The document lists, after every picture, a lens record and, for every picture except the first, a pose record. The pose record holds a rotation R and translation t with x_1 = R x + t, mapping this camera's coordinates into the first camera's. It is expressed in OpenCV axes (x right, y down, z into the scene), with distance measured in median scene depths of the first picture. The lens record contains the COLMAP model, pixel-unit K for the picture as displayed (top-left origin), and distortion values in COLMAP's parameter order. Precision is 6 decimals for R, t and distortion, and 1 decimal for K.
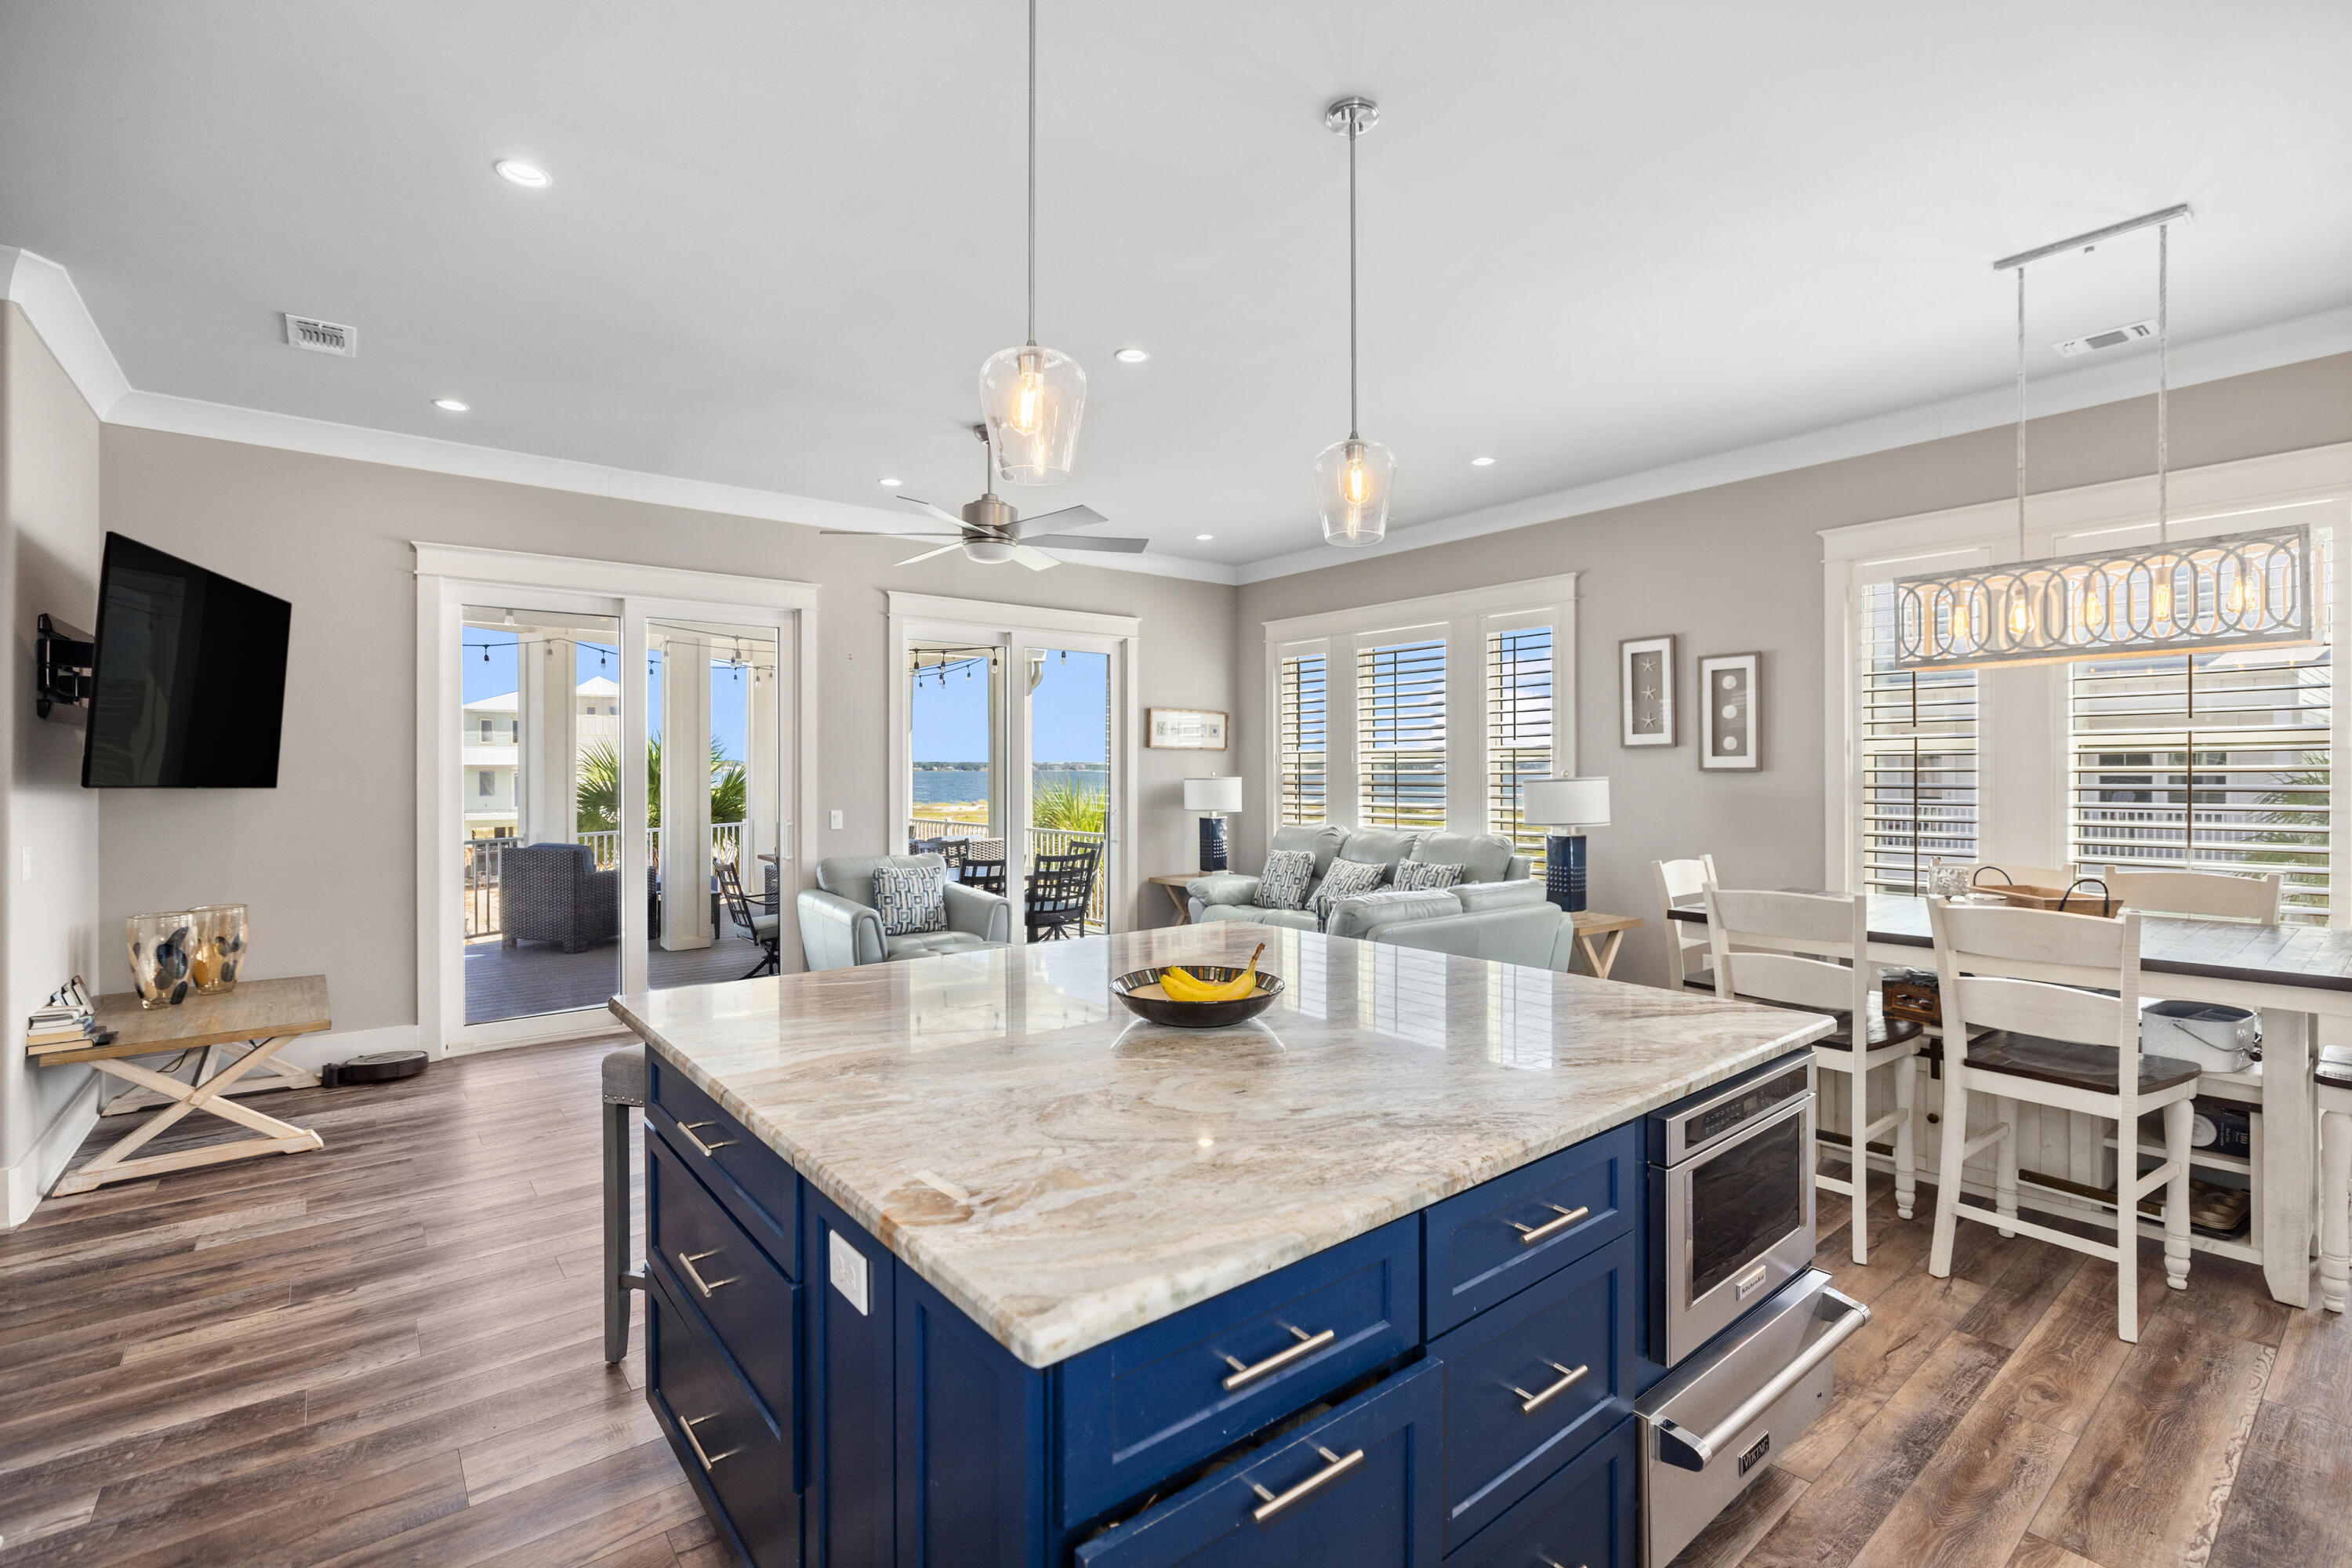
lens RADIAL K [[1051.1, 0, 1179.9], [0, 1051.1, 770.5], [0, 0, 1]] dist [-0.002315, -0.000632]
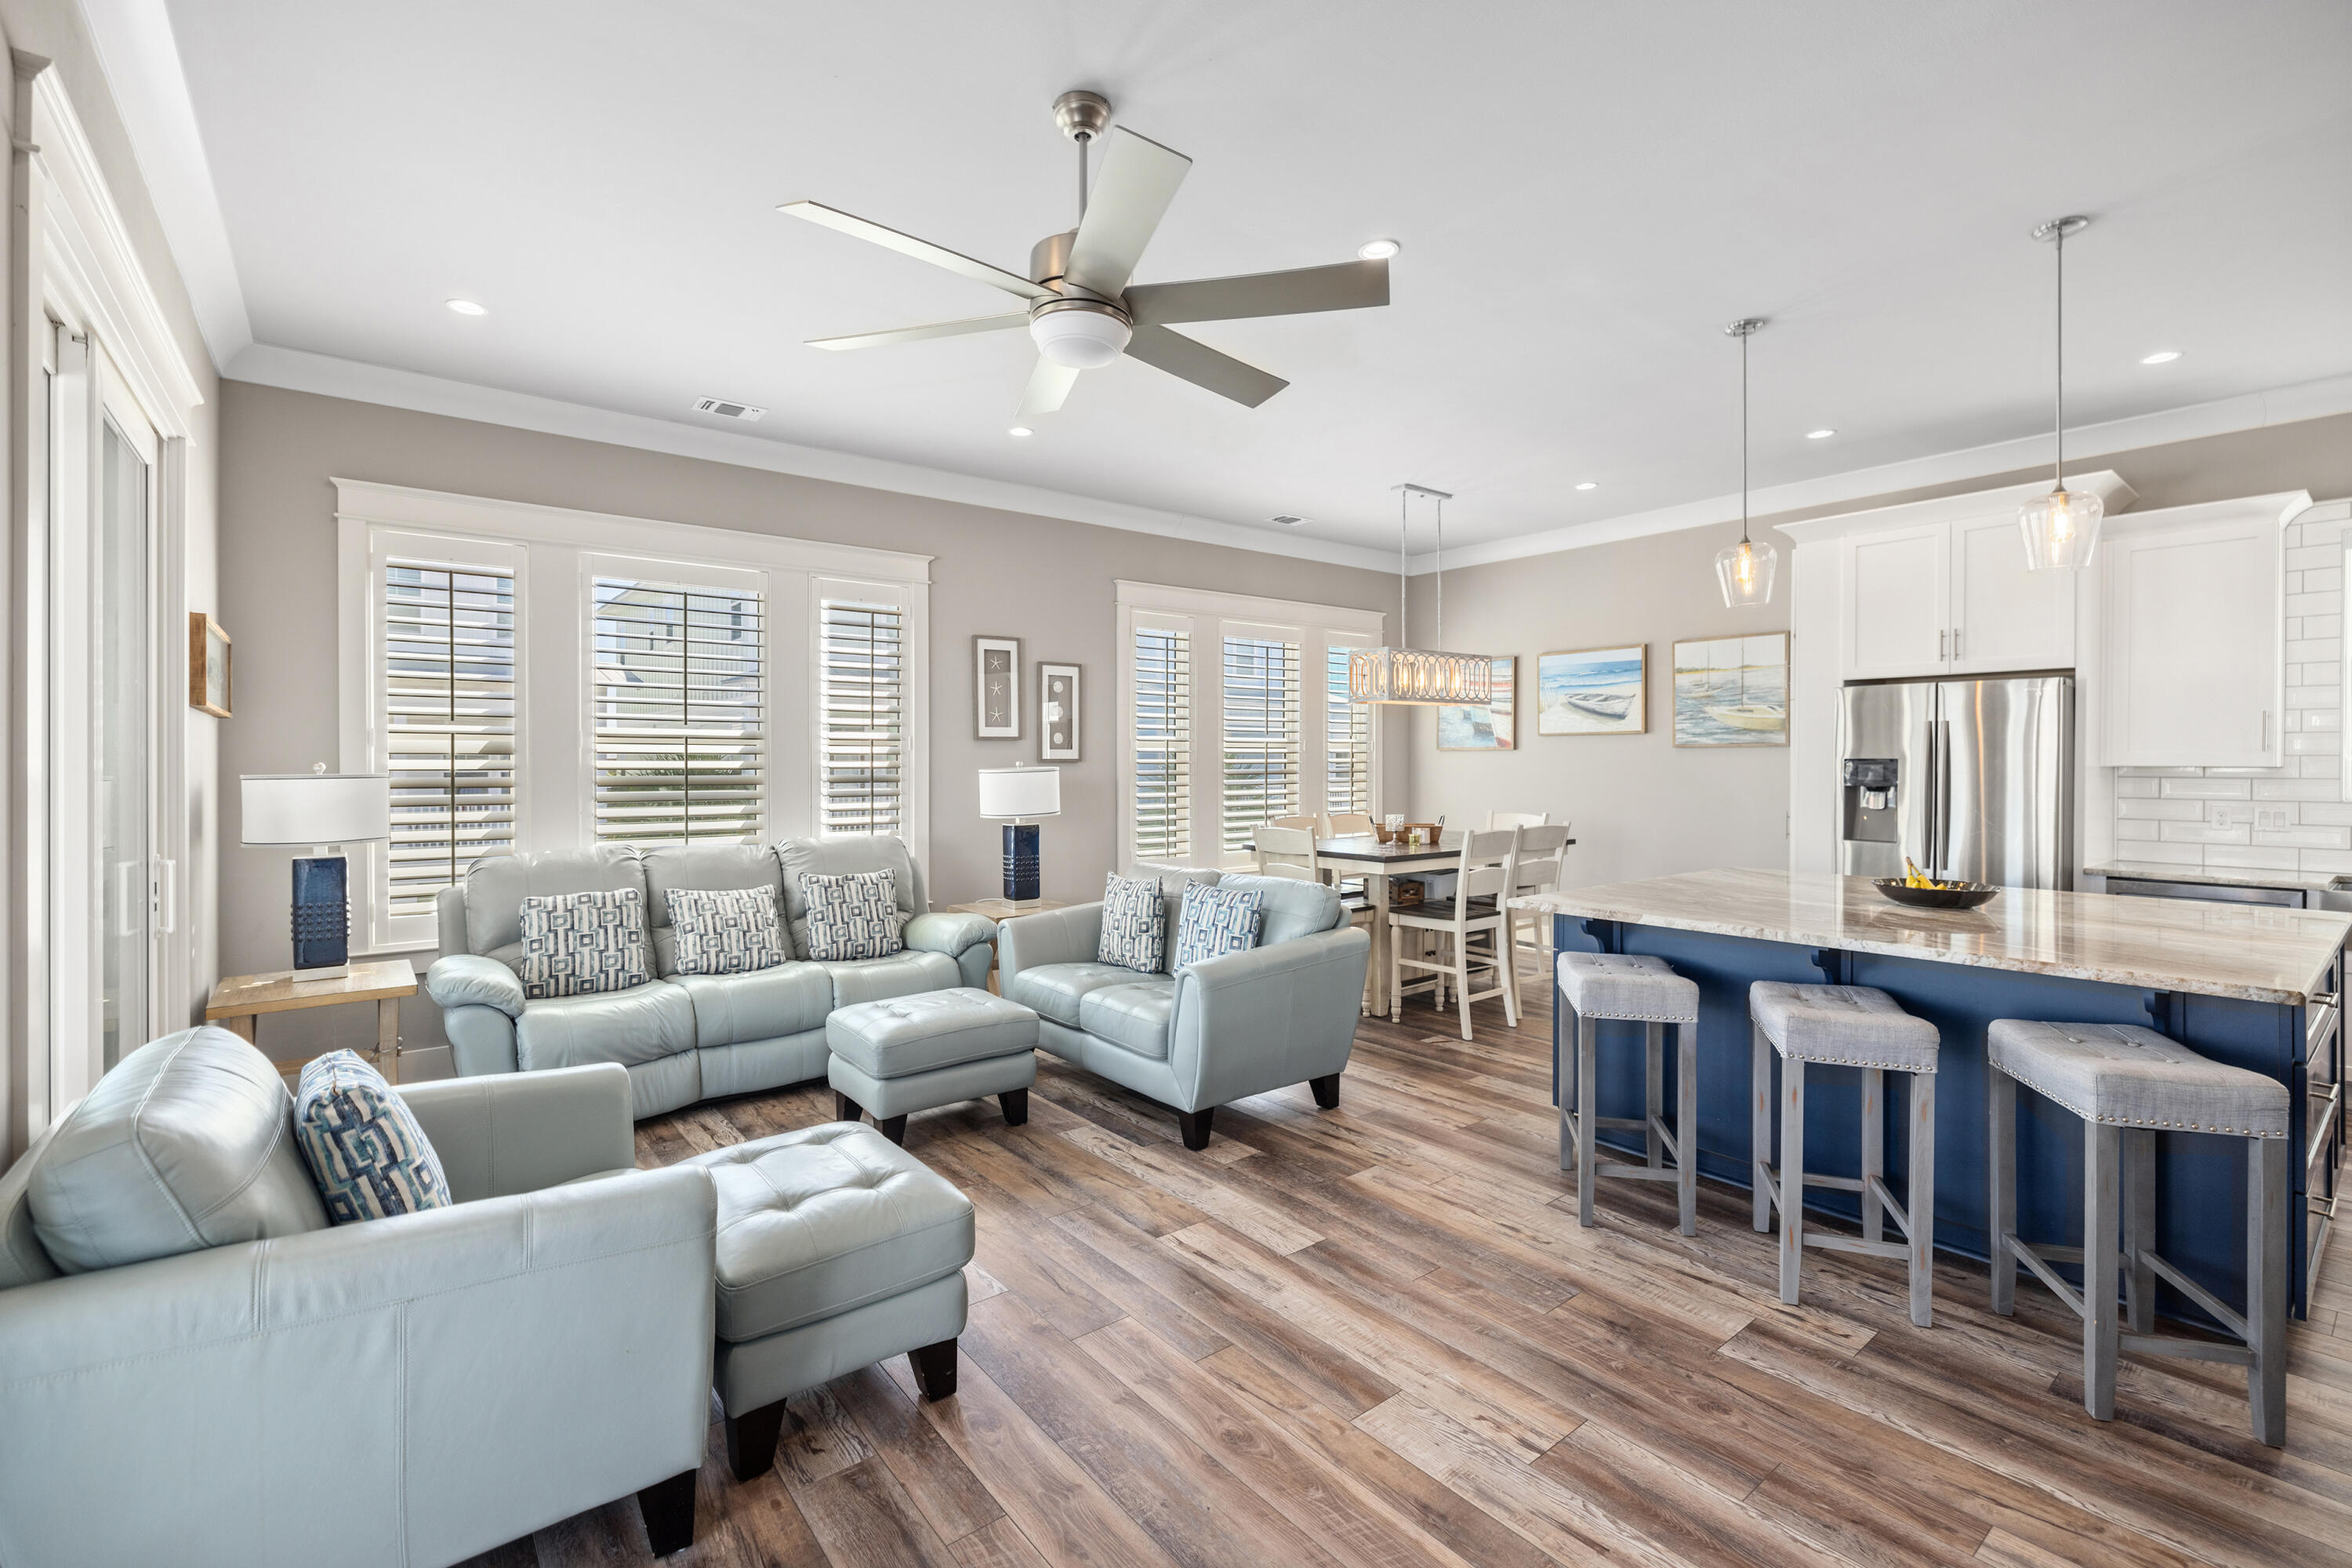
lens RADIAL K [[1022.4, 0, 1166.8], [0, 1022.4, 764.1], [0, 0, 1]] dist [-0.006732, 0.000126]
pose [[0.014769, 0.001231, 0.999890, -0.479776], [0.002393, 0.999996, -0.001267, 0.003671], [-0.999888, 0.002411, 0.014766, 0.657531]]
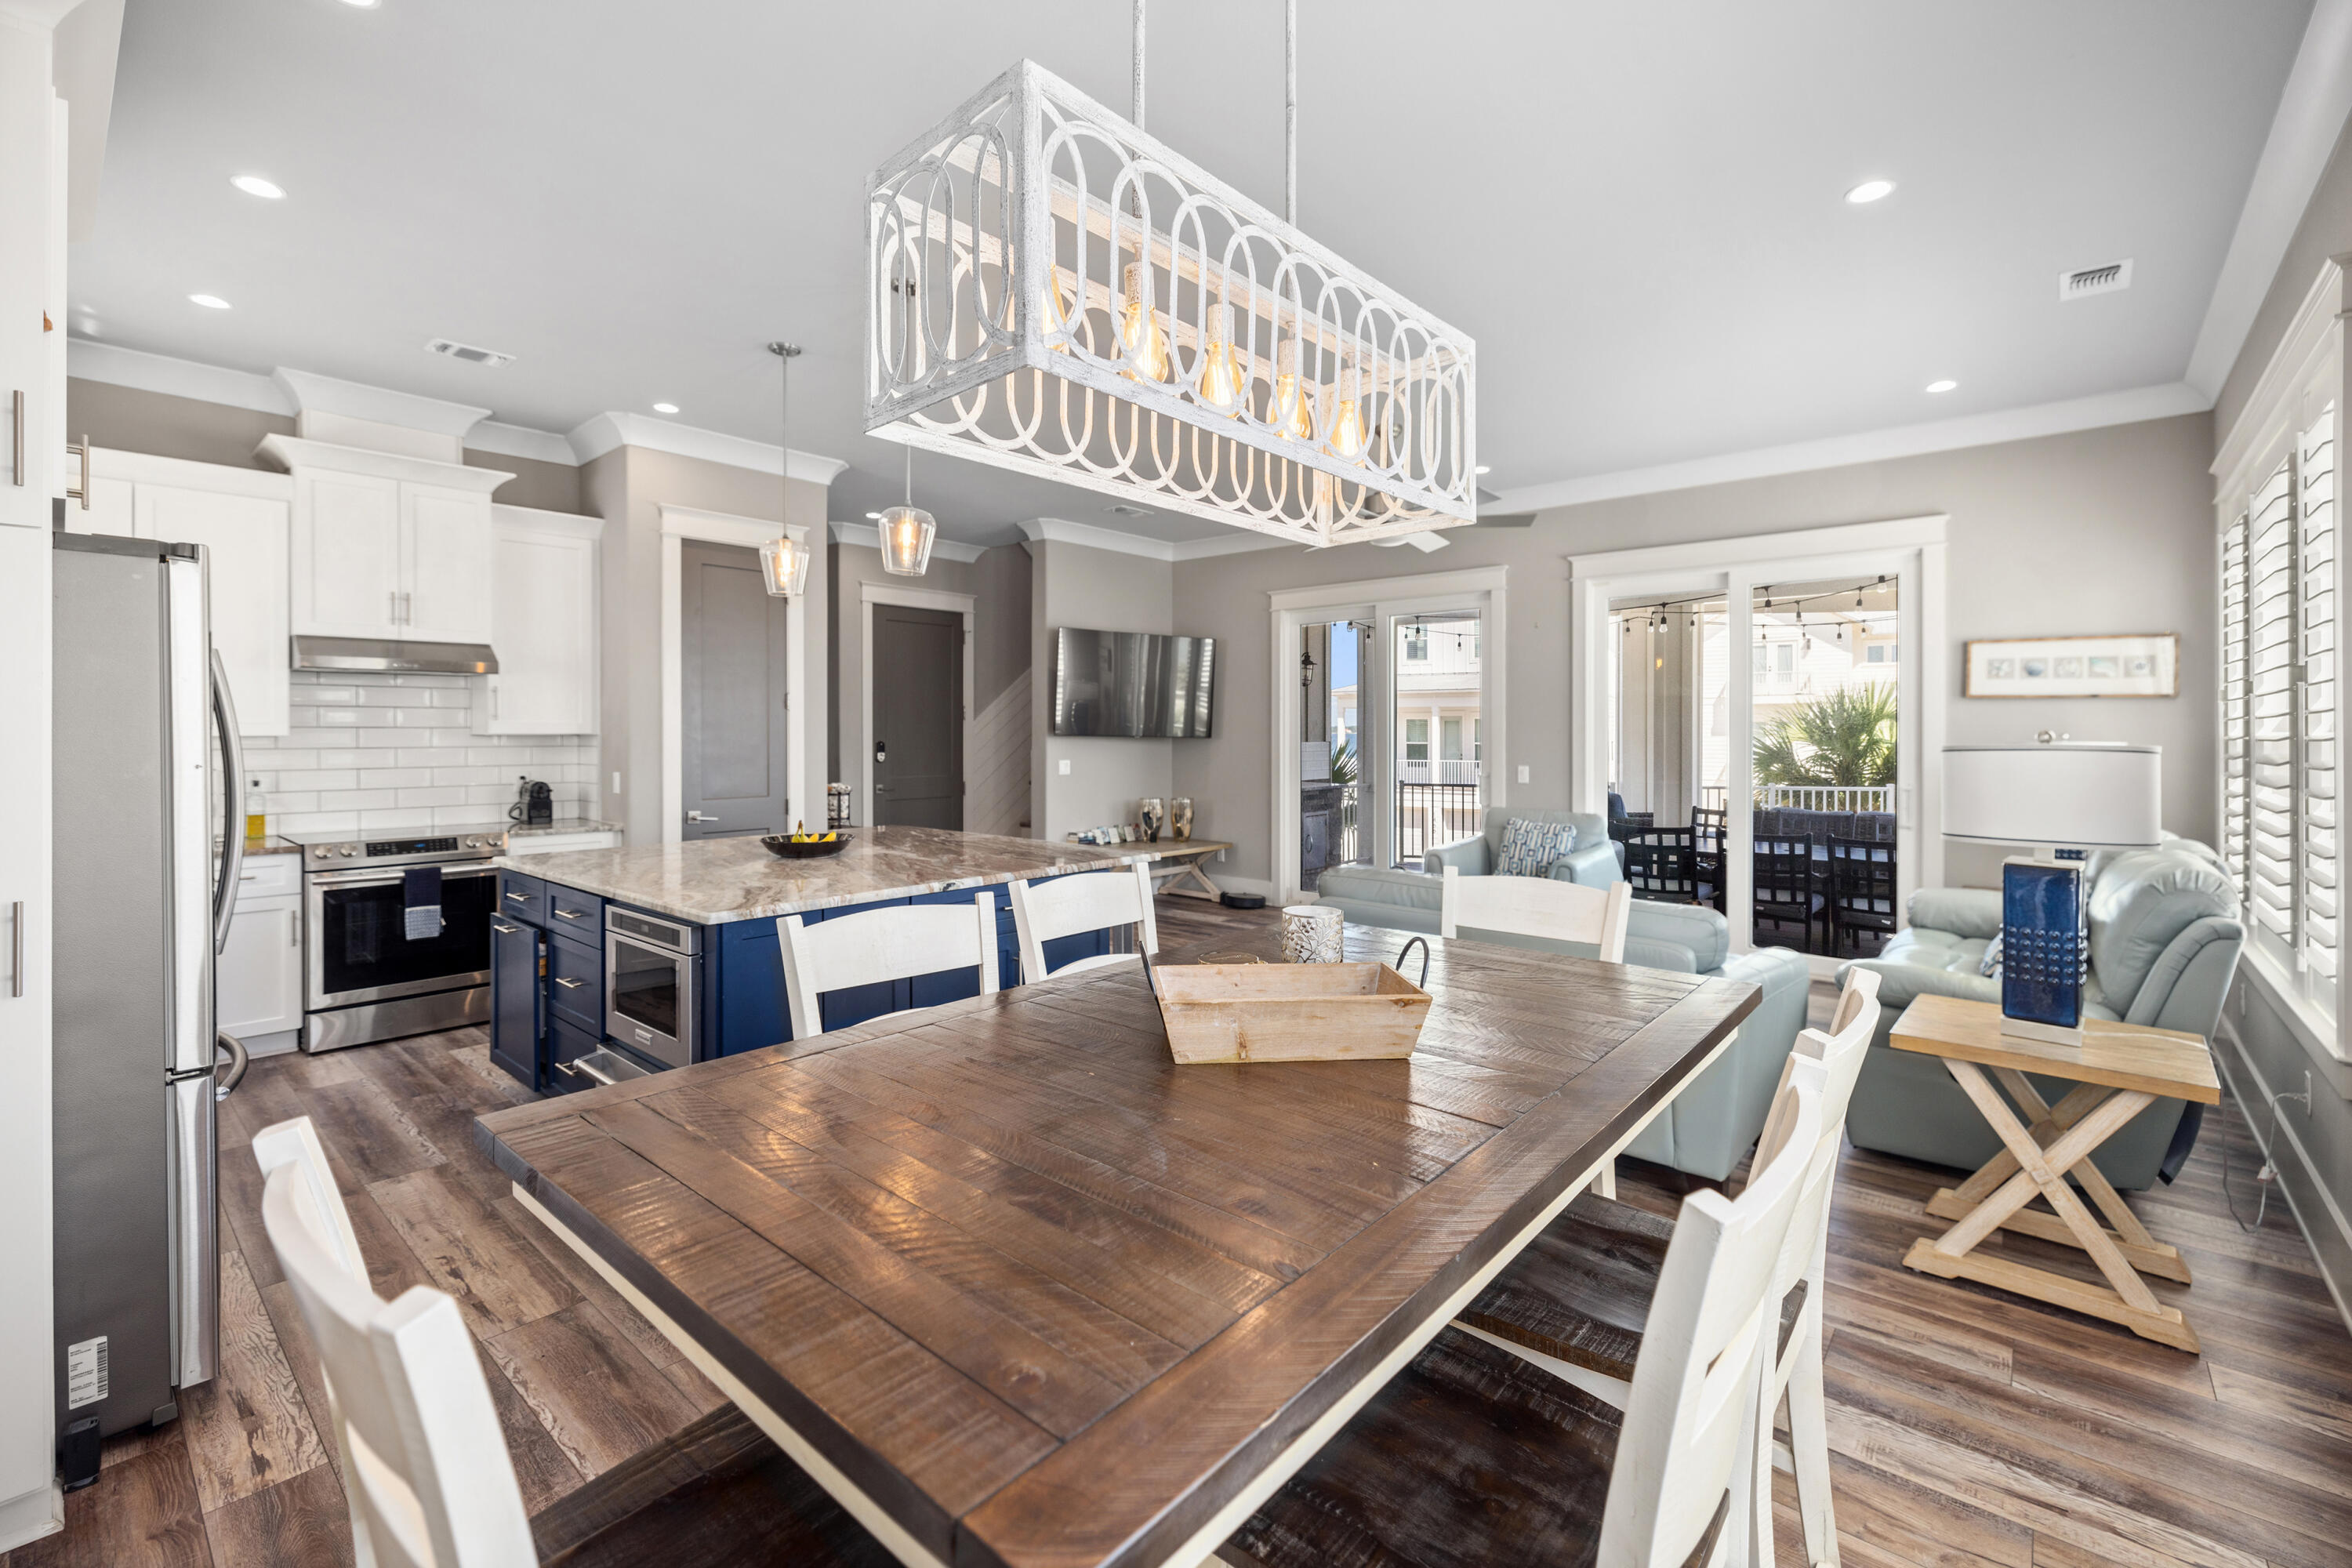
lens RADIAL K [[1011.0, 0, 1172.6], [0, 1011.0, 720.6], [0, 0, 1]] dist [-0.000589, -0.000112]
pose [[0.165320, -0.010007, -0.986189, 0.592013], [-0.001883, 0.999943, -0.010462, 0.001015], [0.986238, 0.003586, 0.165292, 0.407863]]
